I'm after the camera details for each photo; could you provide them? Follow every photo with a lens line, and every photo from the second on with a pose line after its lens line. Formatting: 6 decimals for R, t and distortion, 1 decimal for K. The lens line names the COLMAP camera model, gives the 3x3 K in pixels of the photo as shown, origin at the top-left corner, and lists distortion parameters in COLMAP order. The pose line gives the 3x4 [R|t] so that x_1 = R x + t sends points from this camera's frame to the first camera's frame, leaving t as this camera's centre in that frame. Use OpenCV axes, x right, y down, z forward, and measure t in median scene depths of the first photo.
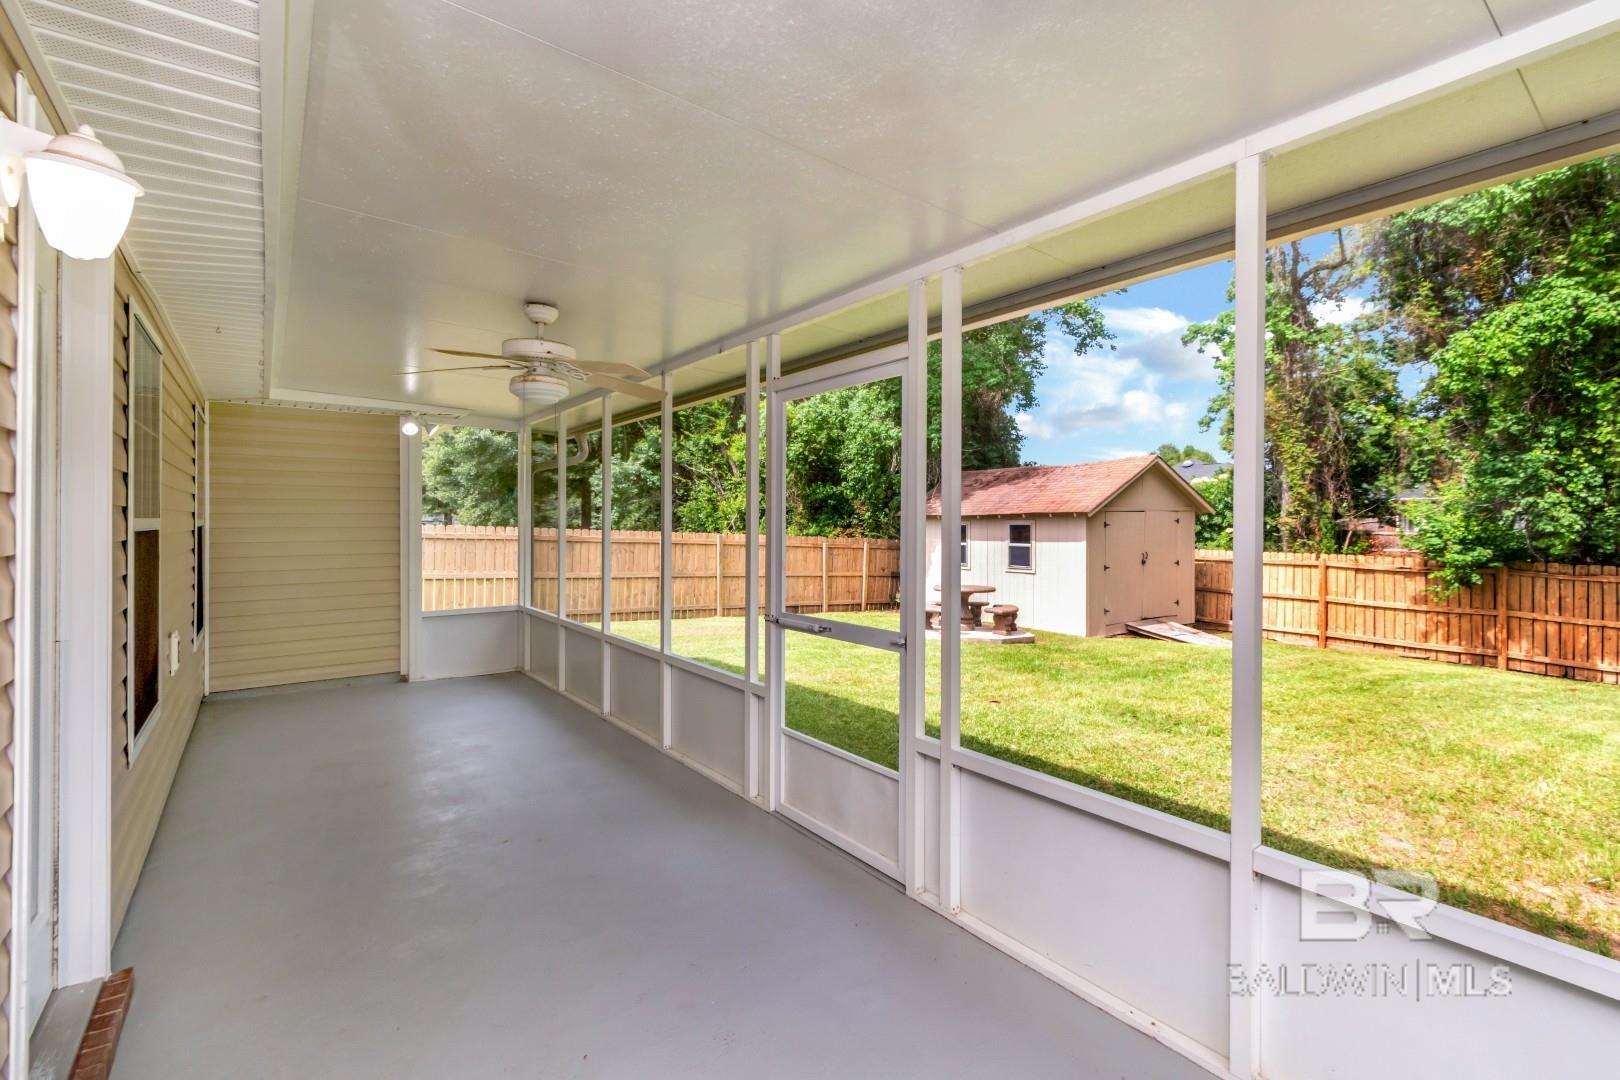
lens RADIAL K [[723.4, 0, 787.7], [0, 723.4, 525.5], [0, 0, 1]] dist [-0.000841, -0.000505]
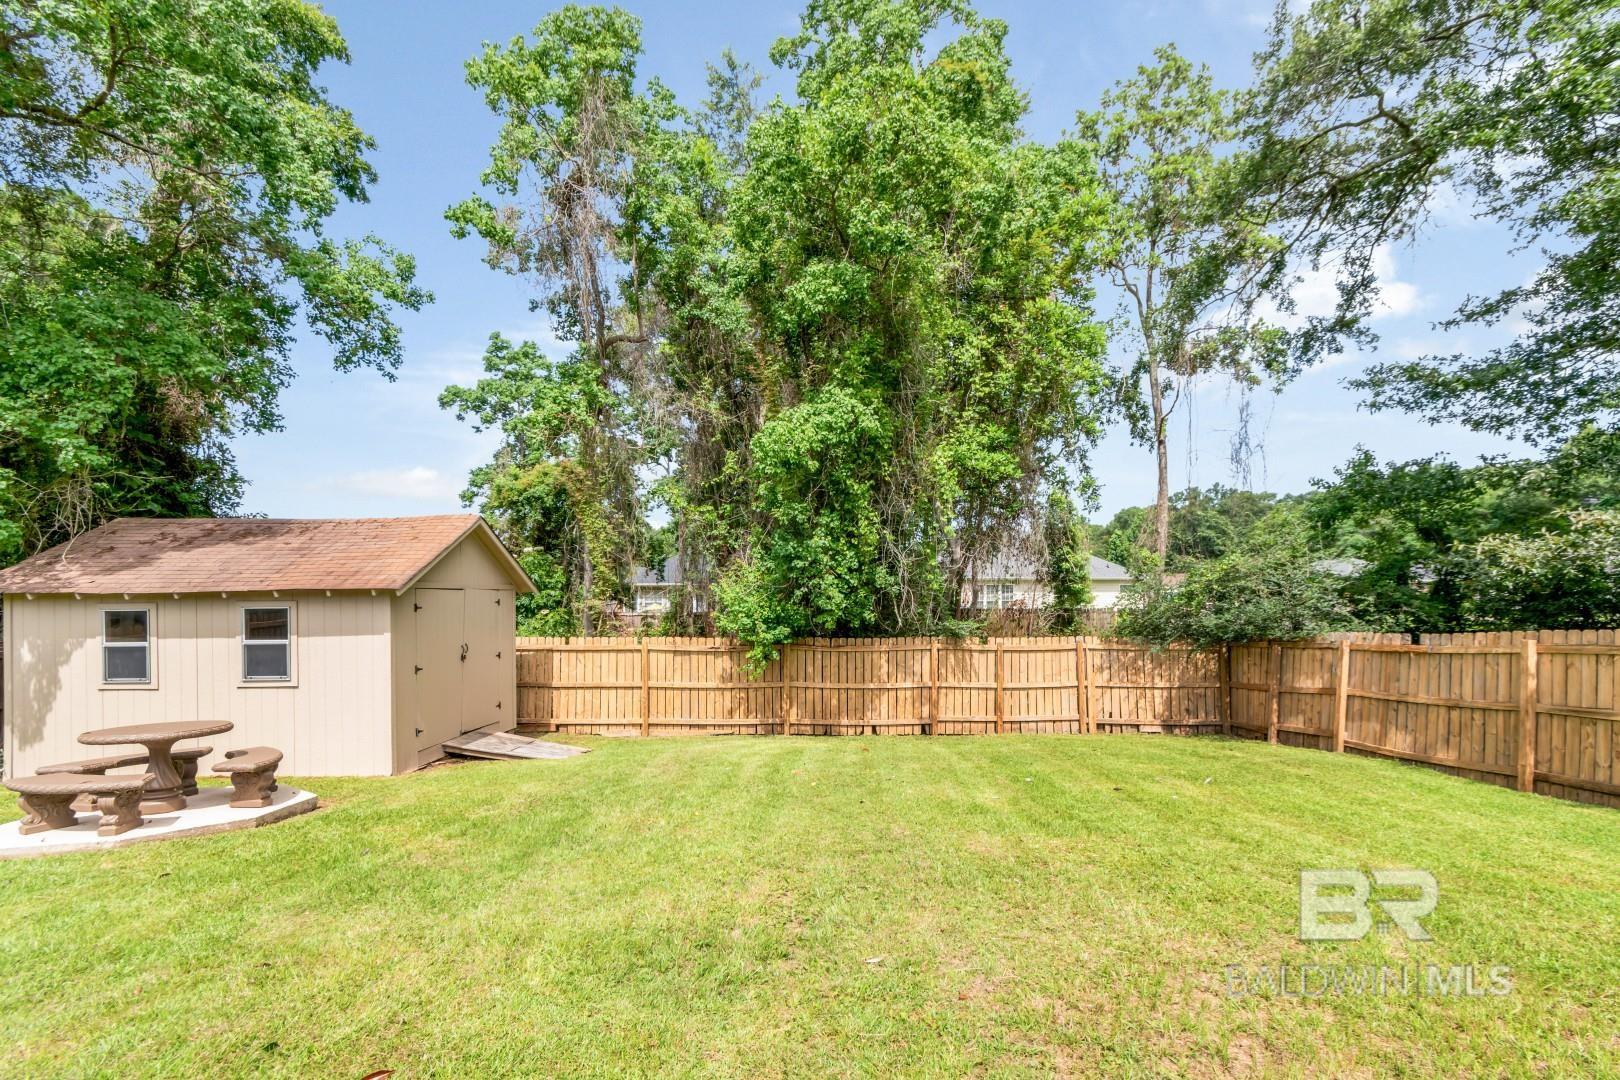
lens RADIAL K [[752.1, 0, 824.5], [0, 752.1, 611.7], [0, 0, 1]] dist [0.003833, -0.000060]
pose [[0.537974, -0.012406, 0.842870, 0.042874], [0.009837, 0.999916, 0.008439, 0.000616], [-0.842904, 0.003751, 0.538050, 0.289470]]
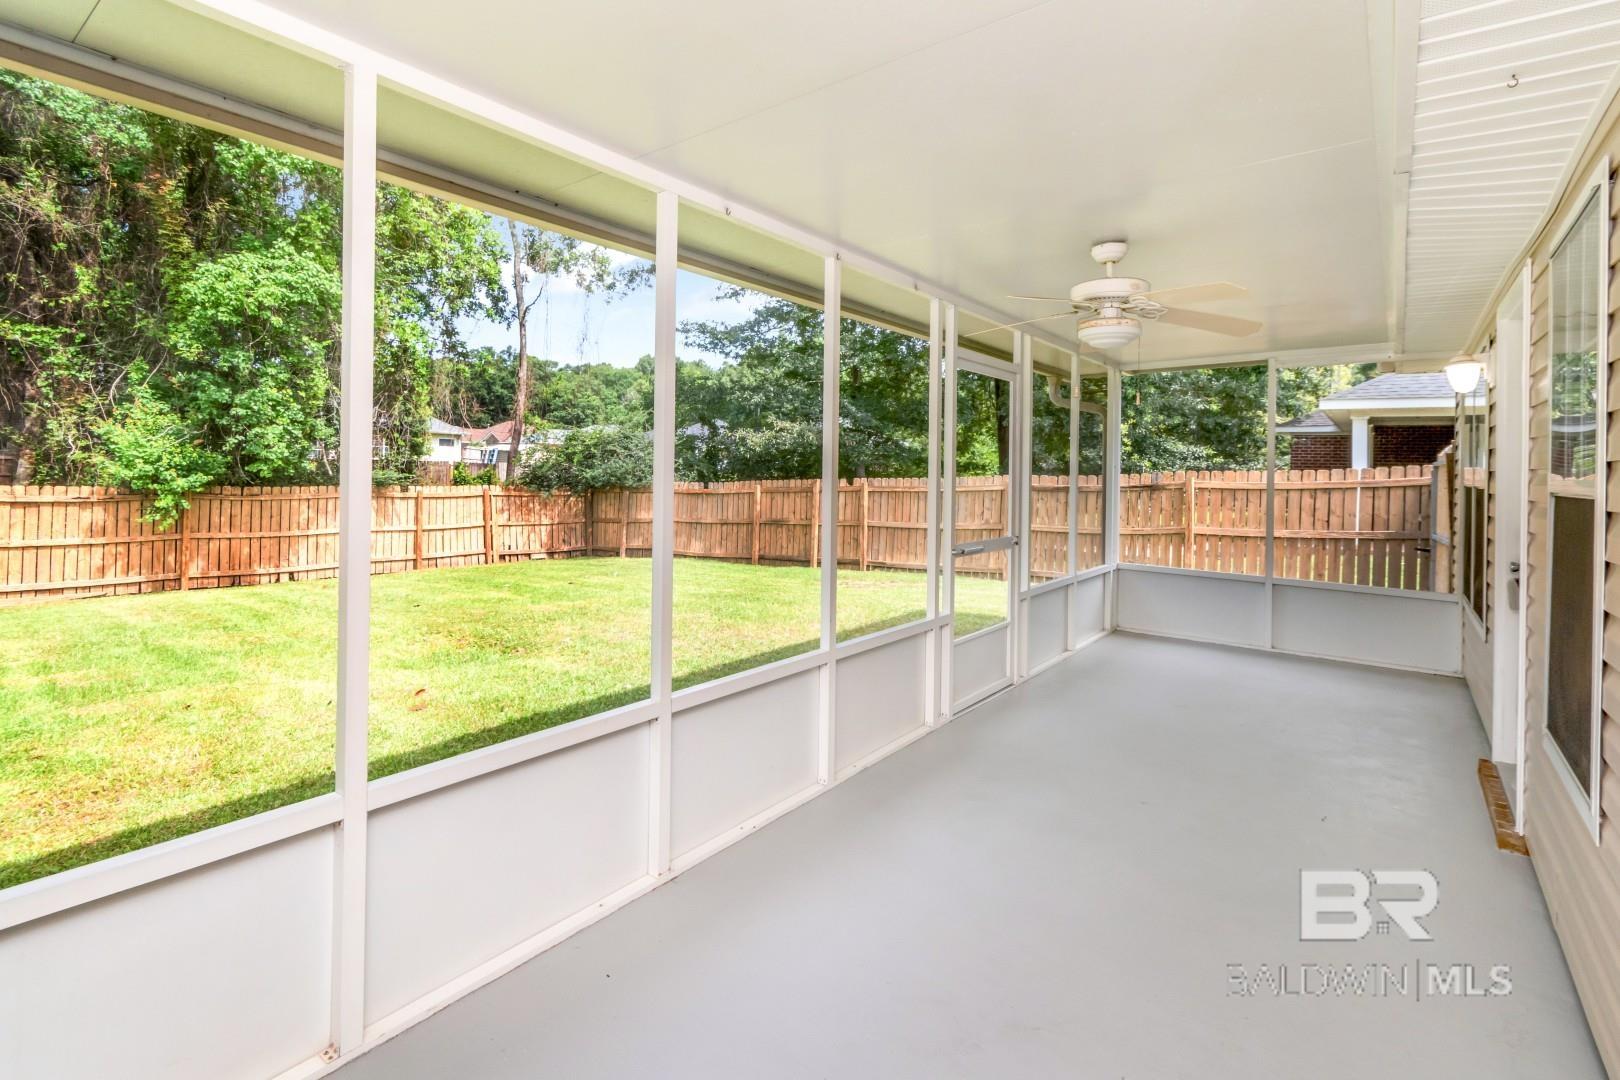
lens RADIAL K [[778.3, 0, 797.9], [0, 778.3, 472.0], [0, 0, 1]] dist [0.001645, 0.001006]
pose [[-0.287816, -0.018225, 0.957512, -0.298542], [-0.020702, 0.999704, 0.012805, -0.003125], [-0.957462, -0.016137, -0.288108, 0.422422]]
